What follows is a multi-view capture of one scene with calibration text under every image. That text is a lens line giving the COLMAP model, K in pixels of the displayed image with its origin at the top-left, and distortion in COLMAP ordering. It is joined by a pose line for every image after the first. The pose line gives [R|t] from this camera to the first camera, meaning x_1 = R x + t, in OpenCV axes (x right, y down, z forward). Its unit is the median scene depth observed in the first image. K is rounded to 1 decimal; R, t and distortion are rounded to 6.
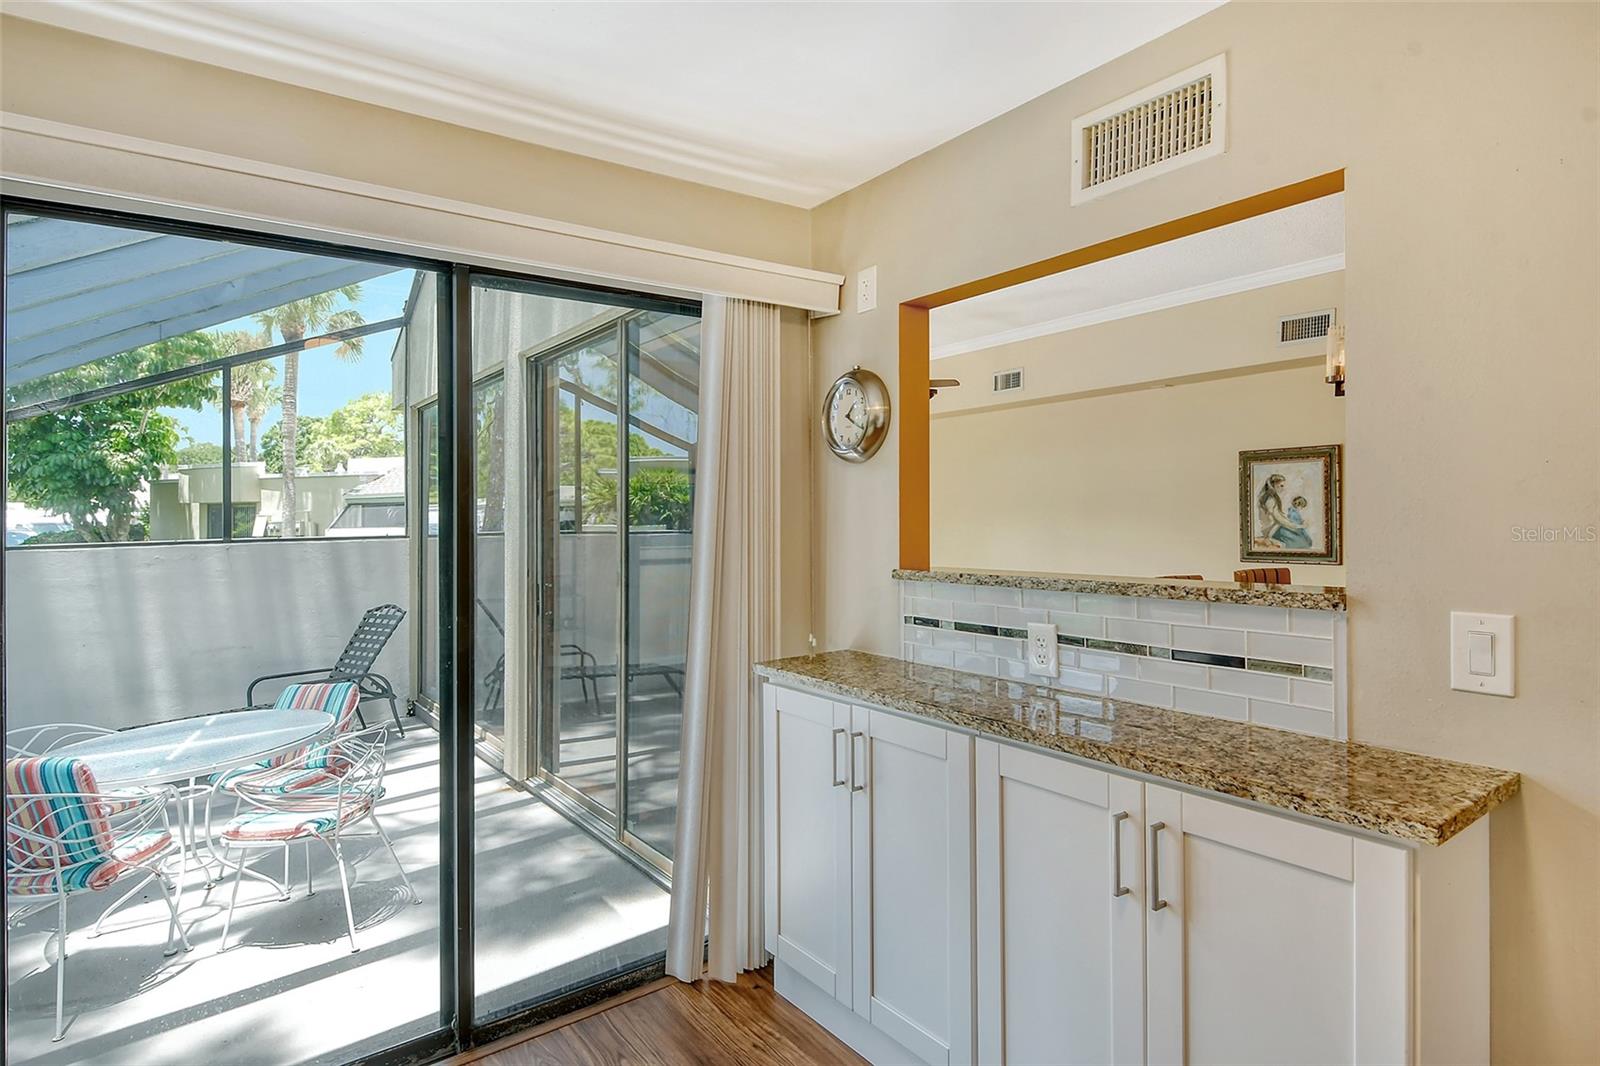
lens RADIAL K [[848.1, 0, 813.3], [0, 848.1, 523.7], [0, 0, 1]] dist [0.001885, -0.005395]
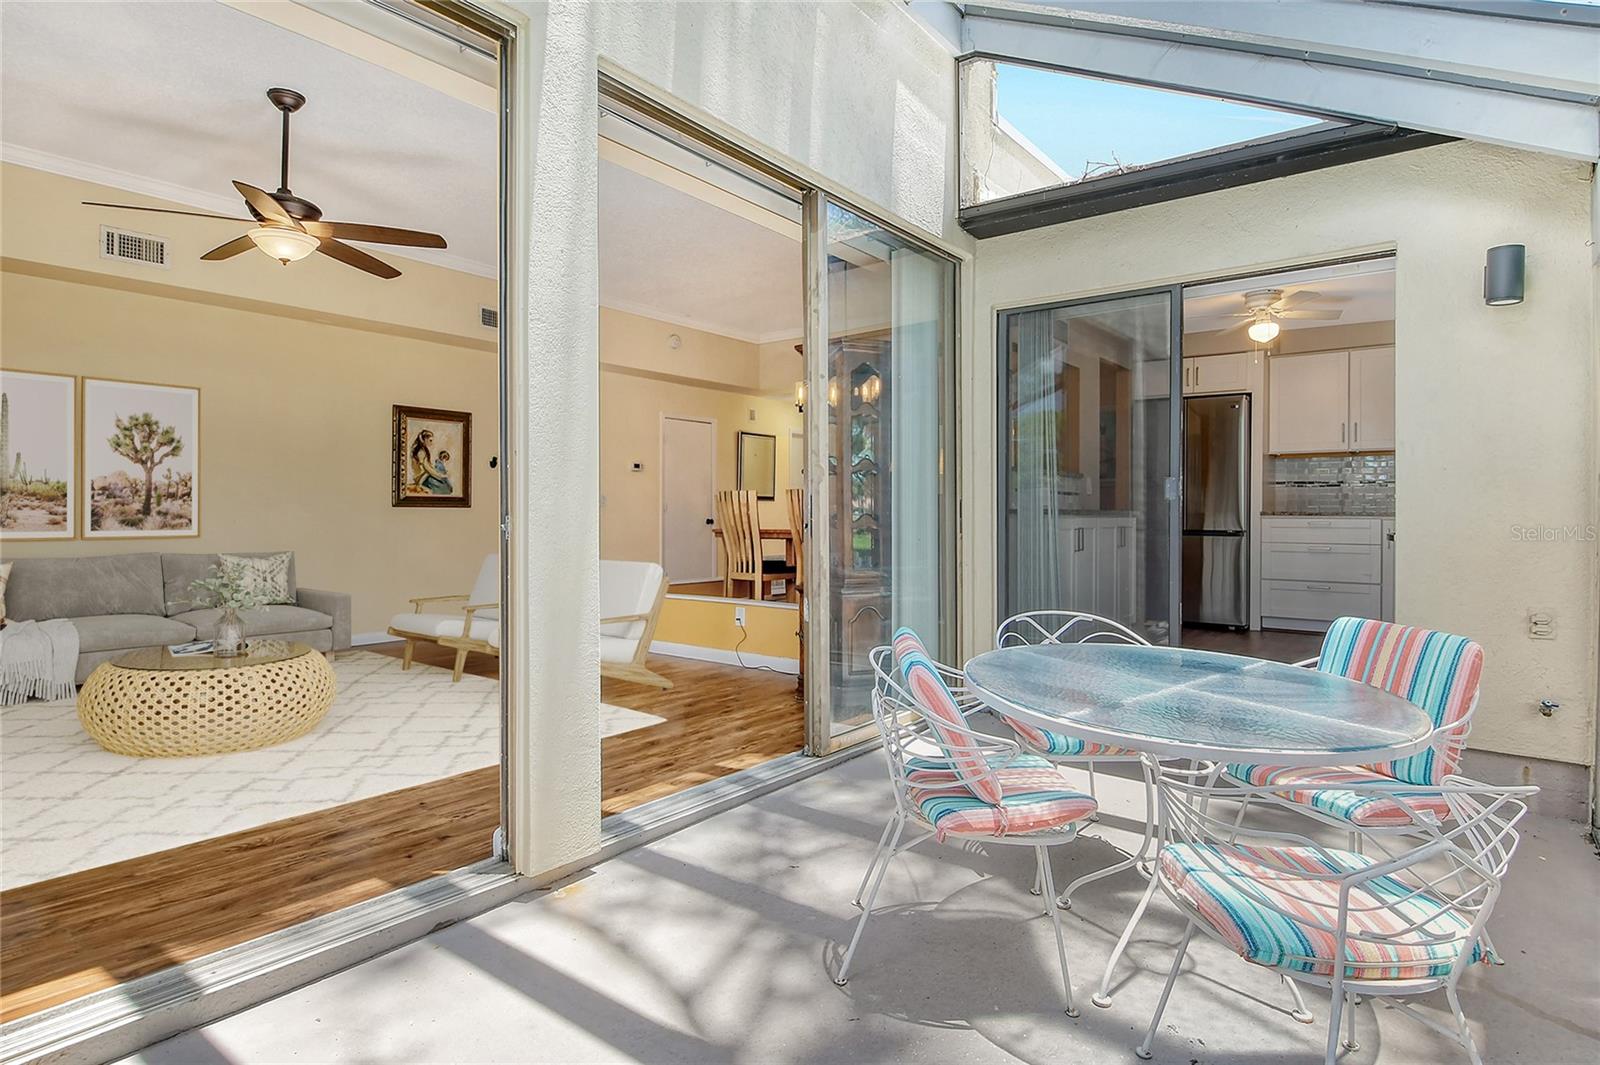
lens RADIAL K [[848.1, 0, 826.5], [0, 848.1, 499.7], [0, 0, 1]] dist [0.001885, -0.005395]
pose [[-0.255111, 0.025259, 0.966582, -0.729125], [0.009474, 0.999676, -0.023623, 0.071134], [-0.966865, 0.003131, -0.255267, 0.790200]]
